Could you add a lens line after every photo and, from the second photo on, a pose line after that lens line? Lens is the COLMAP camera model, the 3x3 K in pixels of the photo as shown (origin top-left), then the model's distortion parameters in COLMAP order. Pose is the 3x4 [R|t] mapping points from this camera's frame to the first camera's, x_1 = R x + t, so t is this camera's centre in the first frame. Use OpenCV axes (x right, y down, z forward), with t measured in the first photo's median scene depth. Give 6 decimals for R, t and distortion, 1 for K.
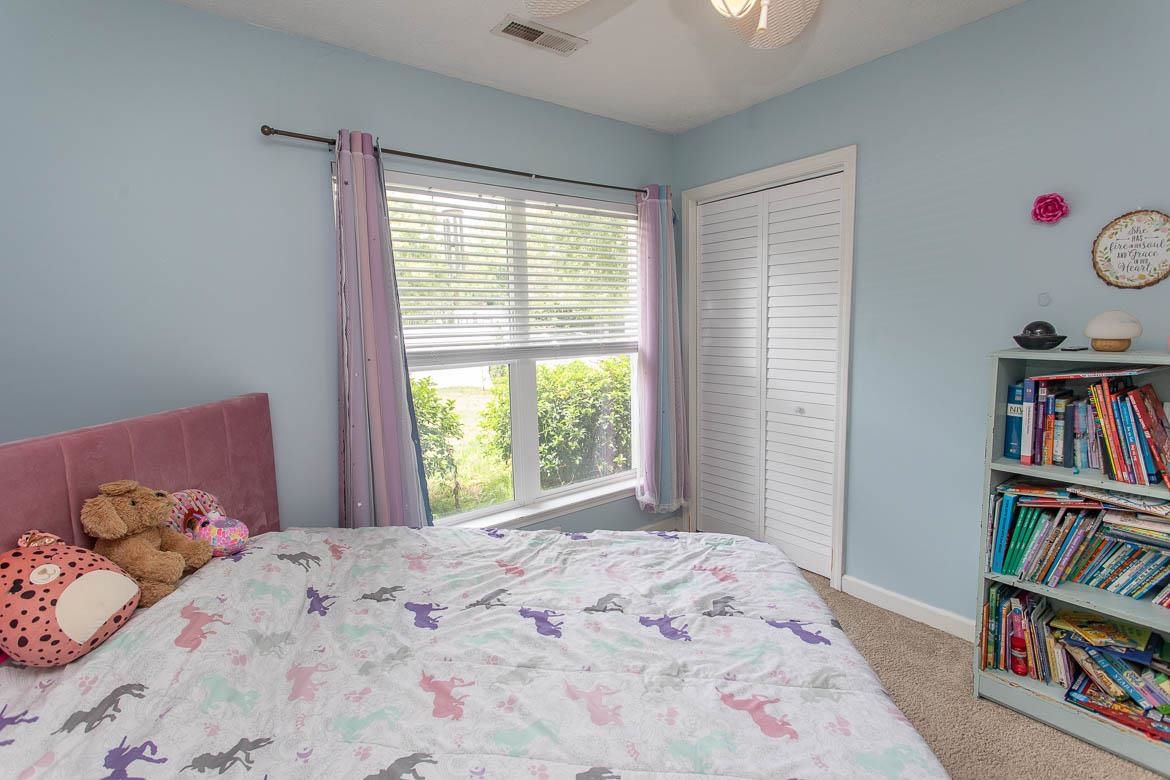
lens RADIAL K [[551.0, 0, 583.5], [0, 551.0, 387.2], [0, 0, 1]] dist [0.001776, 0.001334]
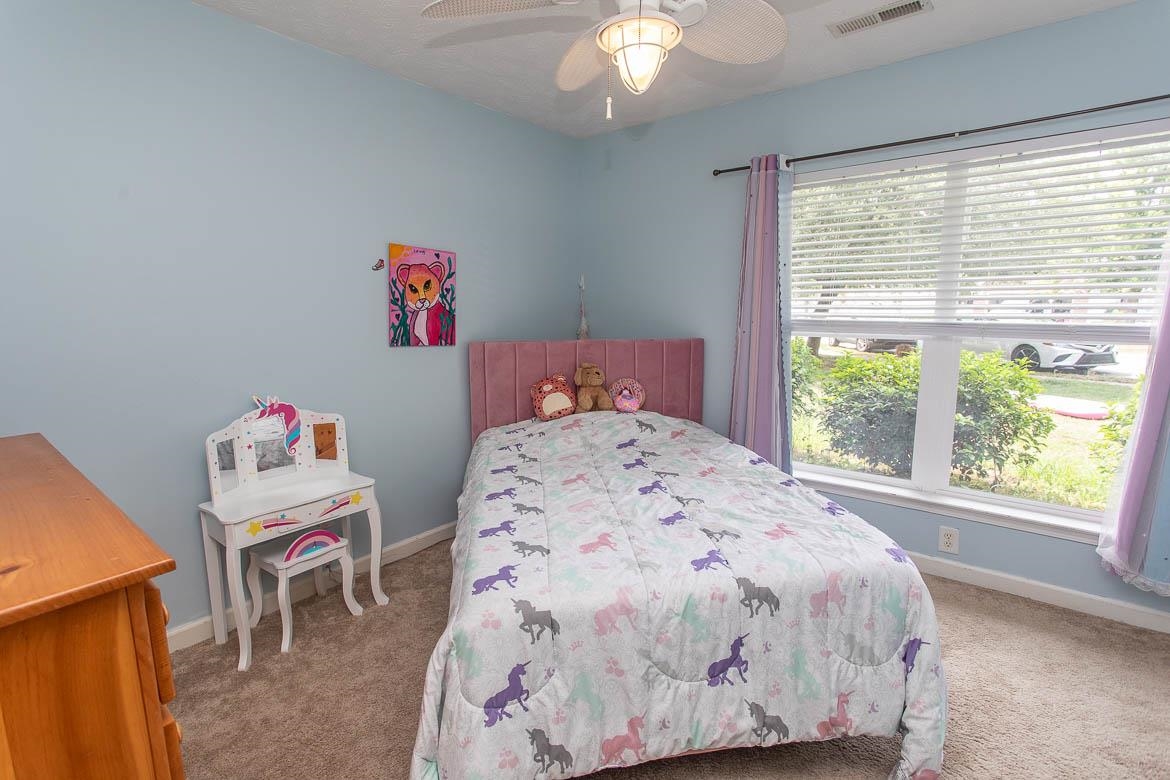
lens RADIAL K [[551.0, 0, 583.5], [0, 551.0, 387.2], [0, 0, 1]] dist [0.001776, 0.001334]
pose [[0.235958, 0.170278, -0.956728, 1.035200], [-0.117338, 0.982317, 0.145893, -0.049312], [0.964653, 0.077836, 0.251766, 0.304488]]
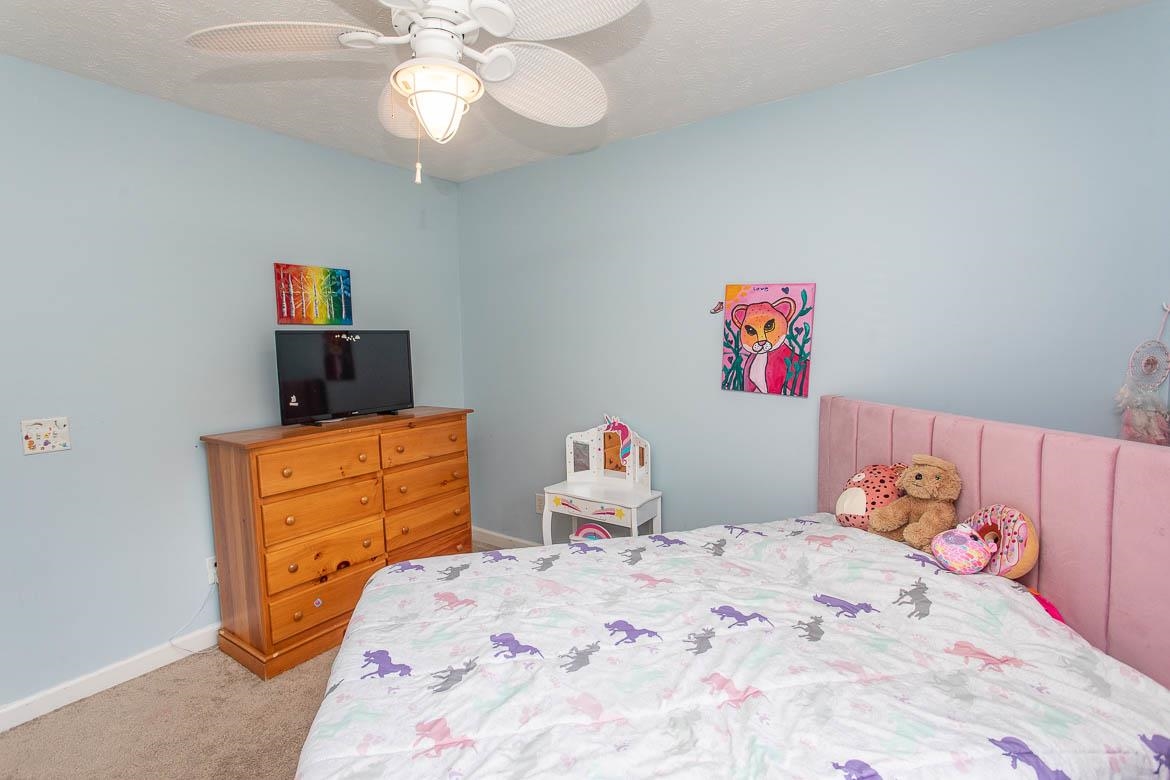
lens RADIAL K [[551.0, 0, 583.5], [0, 551.0, 387.2], [0, 0, 1]] dist [0.001776, 0.001334]
pose [[-0.954719, 0.069455, -0.289288, 0.219291], [0.006759, 0.977180, 0.212304, -0.201167], [0.297432, 0.200735, -0.933402, 1.450610]]
